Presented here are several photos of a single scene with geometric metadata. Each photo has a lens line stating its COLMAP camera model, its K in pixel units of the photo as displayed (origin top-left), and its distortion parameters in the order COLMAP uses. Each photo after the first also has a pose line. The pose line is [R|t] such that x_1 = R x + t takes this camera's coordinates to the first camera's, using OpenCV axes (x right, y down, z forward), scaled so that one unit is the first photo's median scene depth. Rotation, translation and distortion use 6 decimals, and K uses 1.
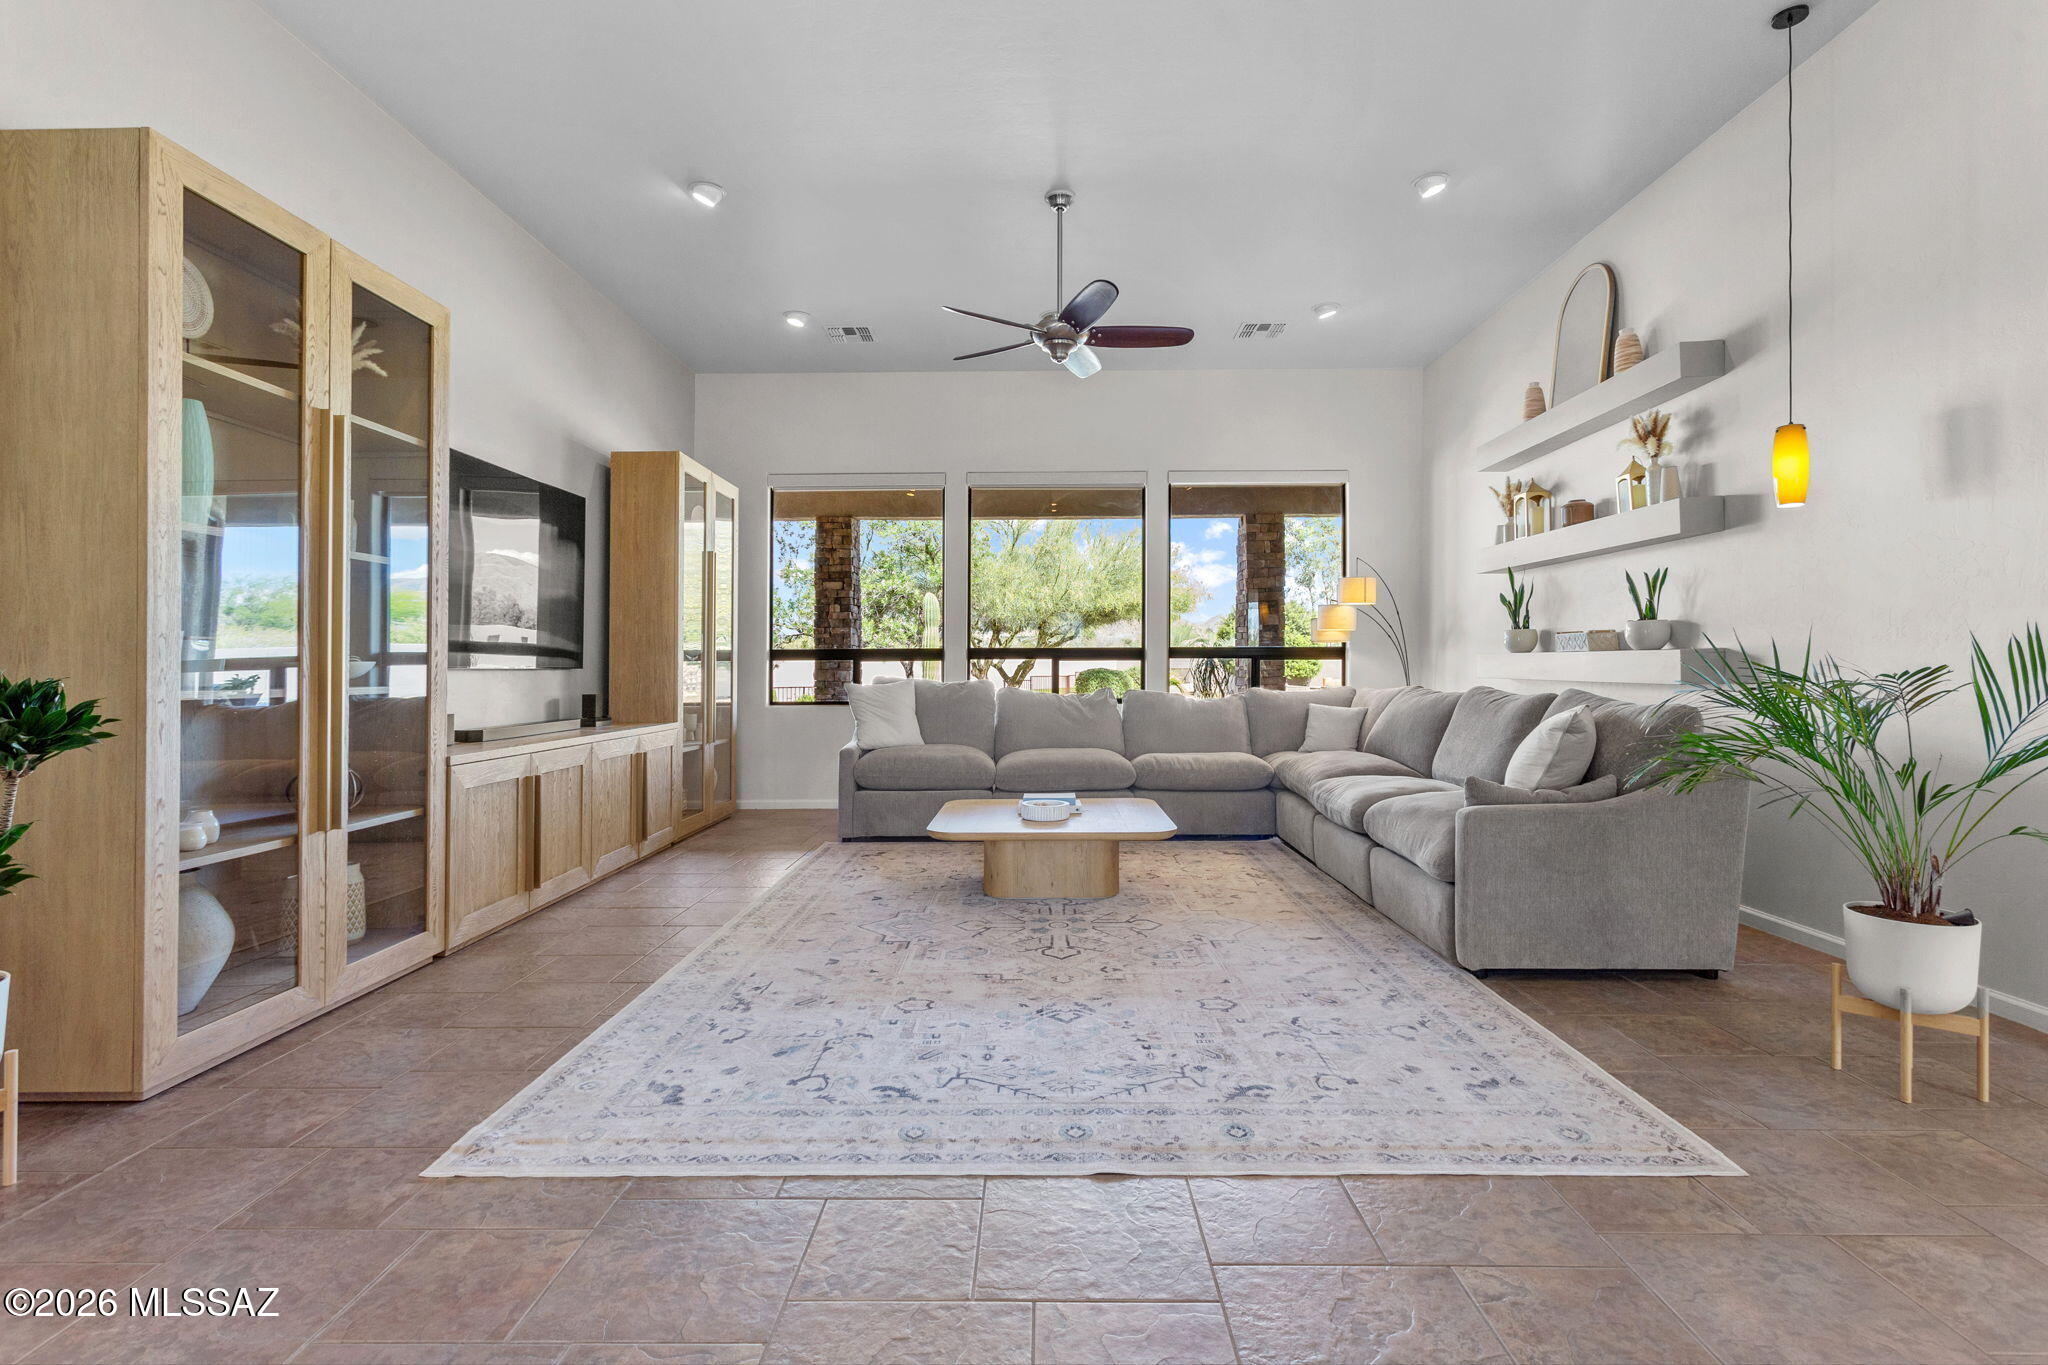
lens RADIAL K [[987.8, 0, 1034.8], [0, 987.8, 668.2], [0, 0, 1]] dist [-0.002764, 0.000217]
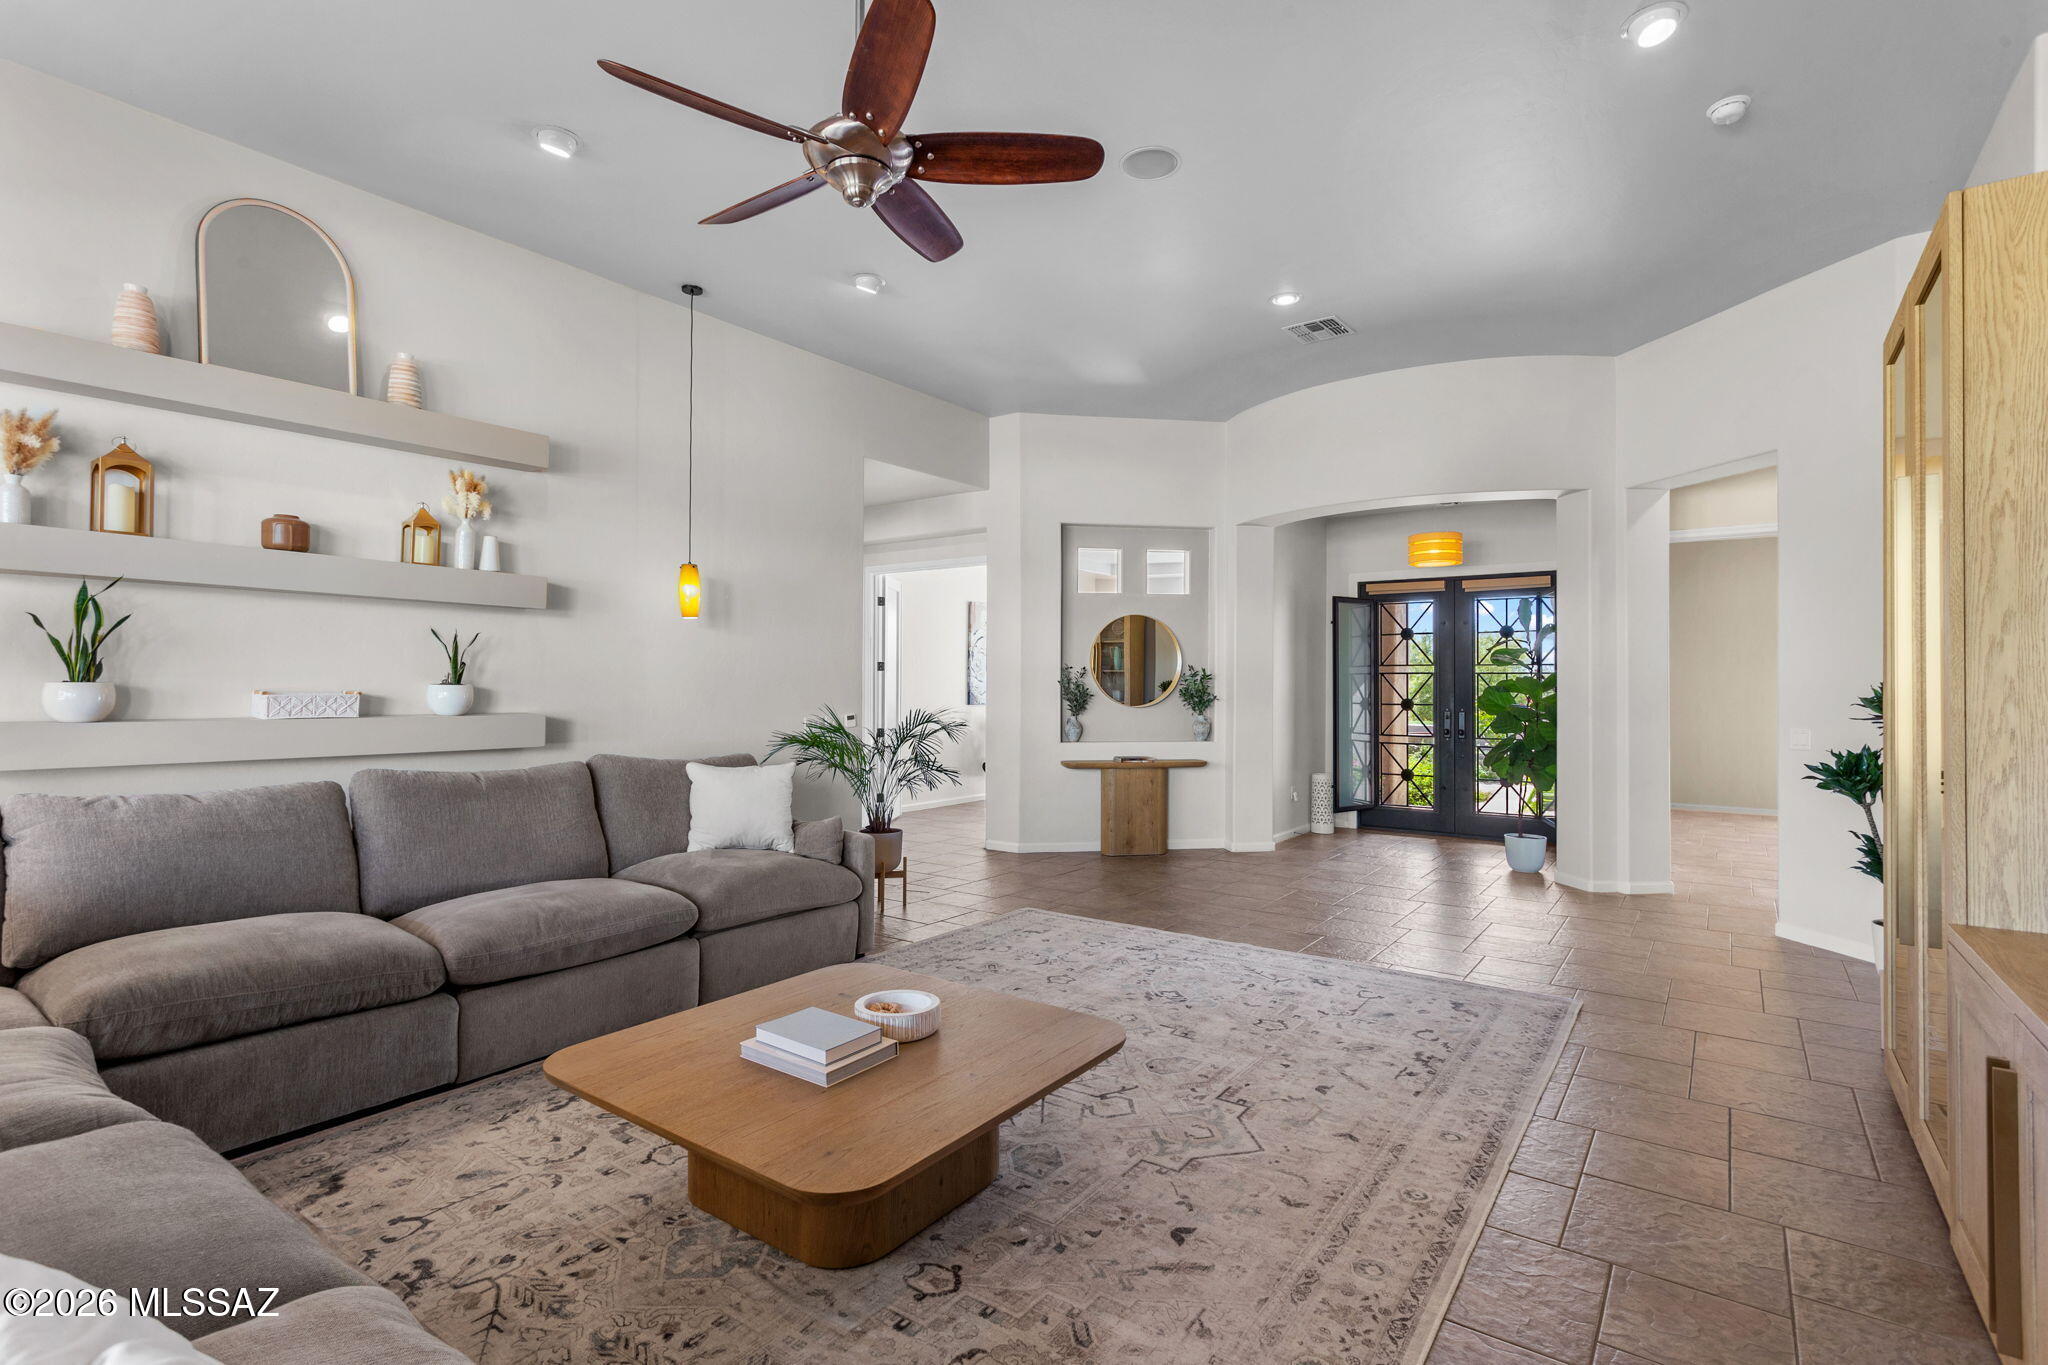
lens RADIAL K [[987.8, 0, 1037.5], [0, 987.8, 683.6], [0, 0, 1]] dist [-0.002764, 0.000217]
pose [[-0.822434, 0.003531, 0.568850, -0.616768], [0.000392, 0.999984, -0.005641, -0.066988], [-0.568860, -0.004417, -0.822422, 2.324093]]
